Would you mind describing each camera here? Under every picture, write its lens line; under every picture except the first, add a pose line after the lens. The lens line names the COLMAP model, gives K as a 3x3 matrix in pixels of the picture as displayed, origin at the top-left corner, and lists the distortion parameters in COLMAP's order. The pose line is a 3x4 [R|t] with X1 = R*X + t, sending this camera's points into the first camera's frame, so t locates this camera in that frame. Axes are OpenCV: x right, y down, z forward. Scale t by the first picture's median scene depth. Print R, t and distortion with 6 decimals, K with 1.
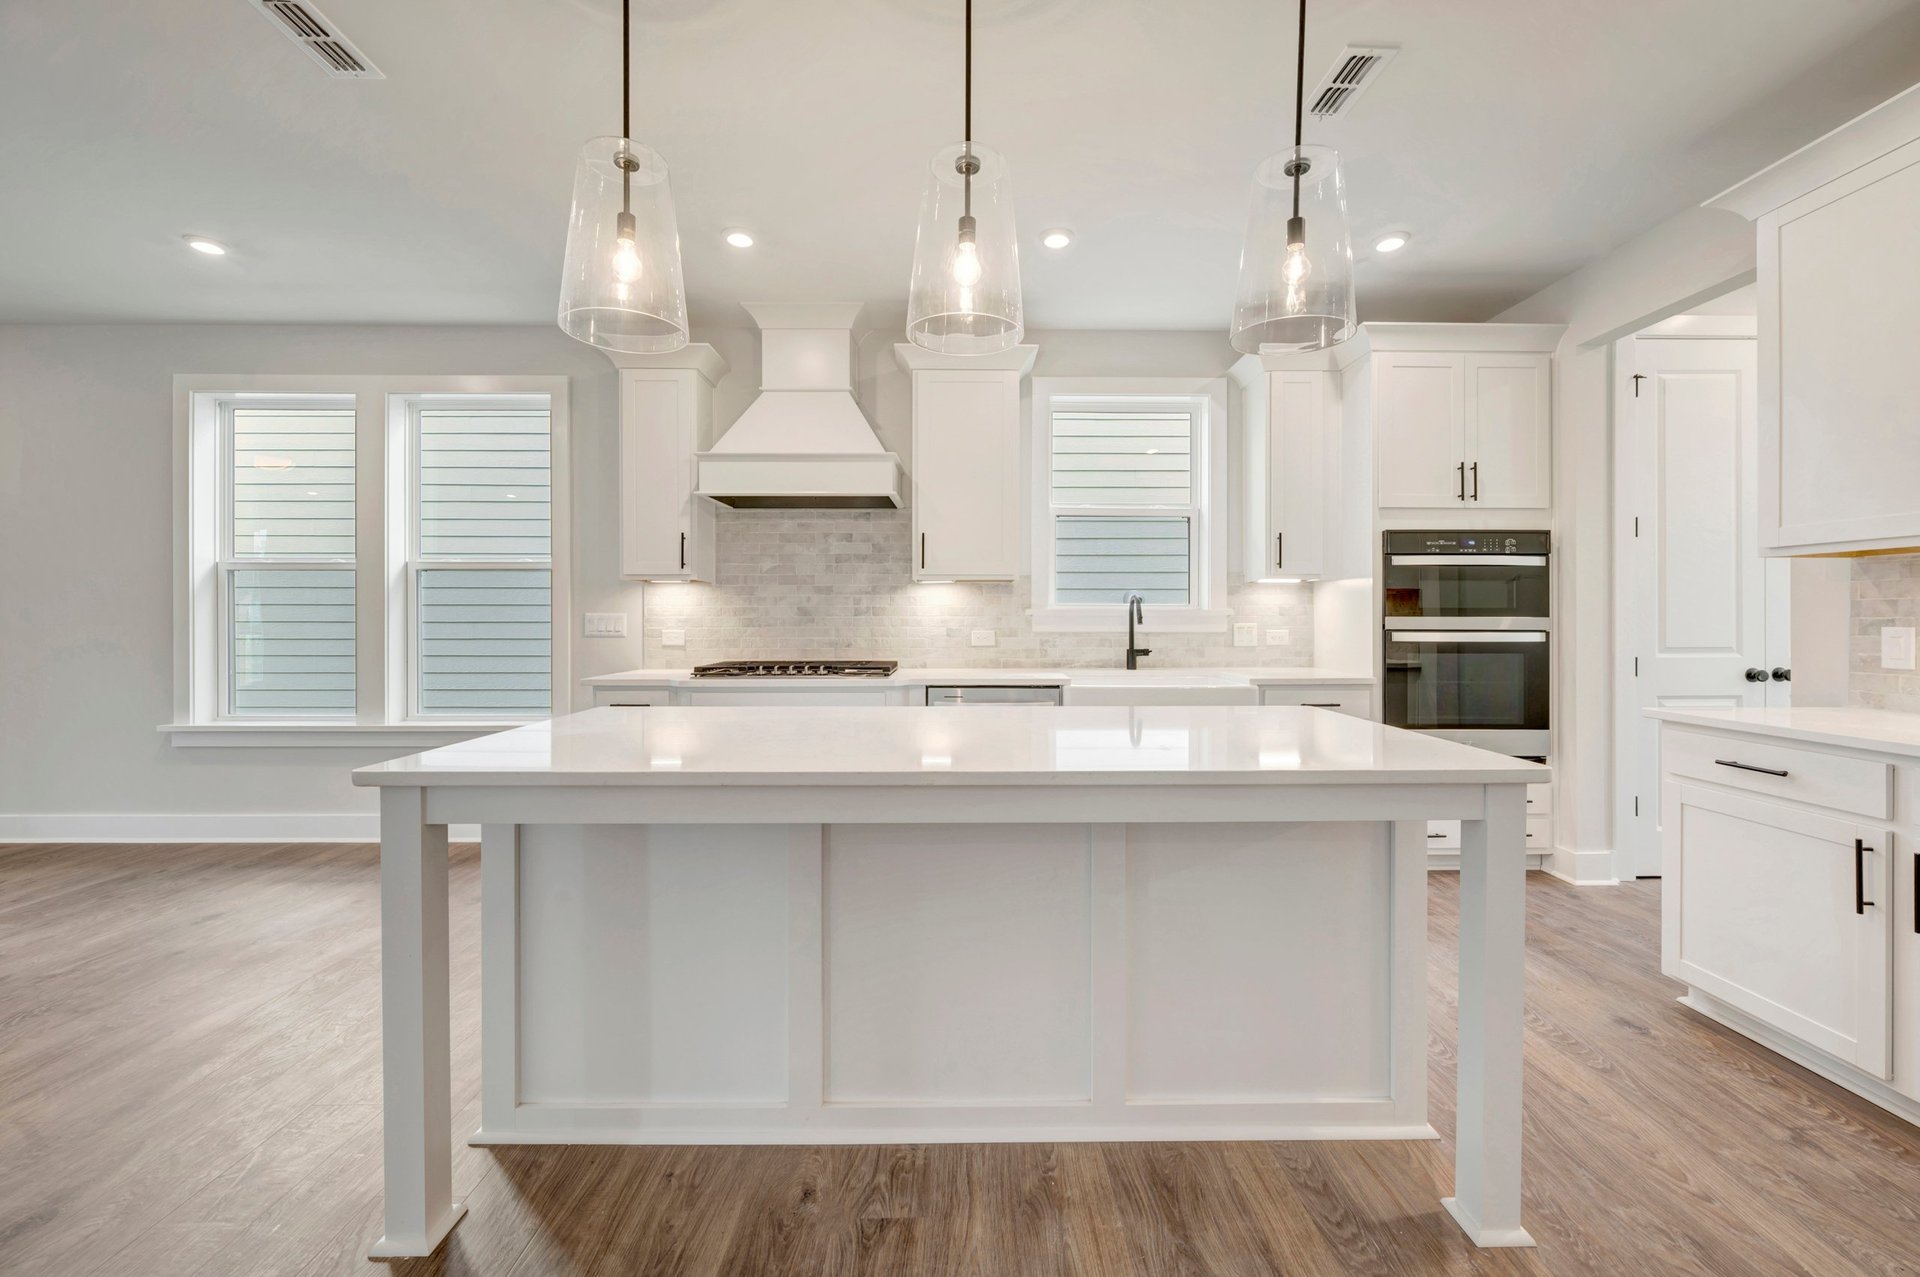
lens RADIAL K [[777.2, 0, 955.4], [0, 777.2, 610.0], [0, 0, 1]] dist [0.060958, -0.000087]
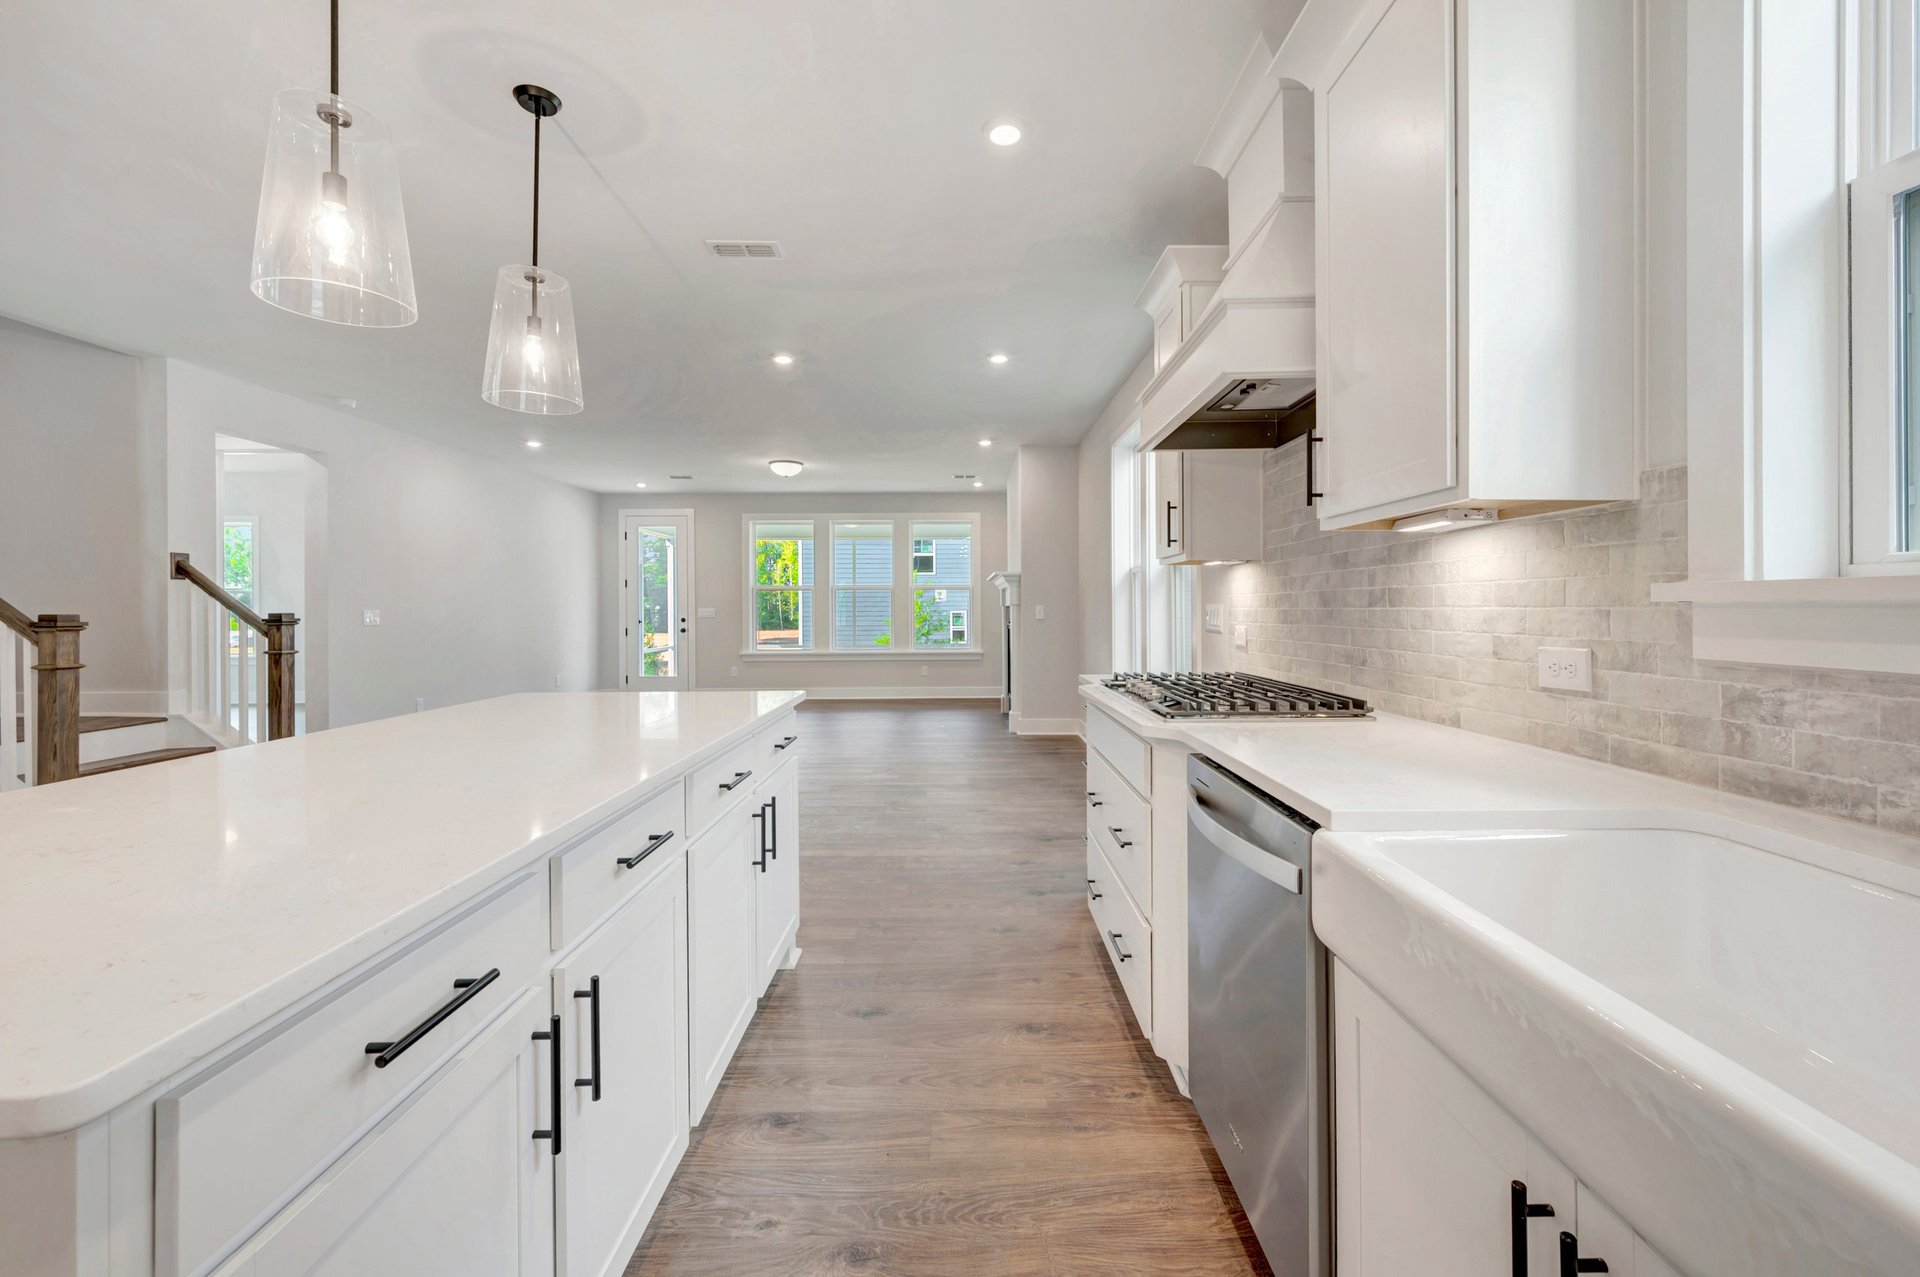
lens RADIAL K [[777.2, 0, 955.4], [0, 777.2, 610.0], [0, 0, 1]] dist [0.060958, -0.000087]
pose [[-0.020695, 0.001247, -0.999785, 0.409108], [0.006099, 0.999981, 0.001121, 0.007520], [0.999767, -0.006075, -0.020702, 0.730113]]
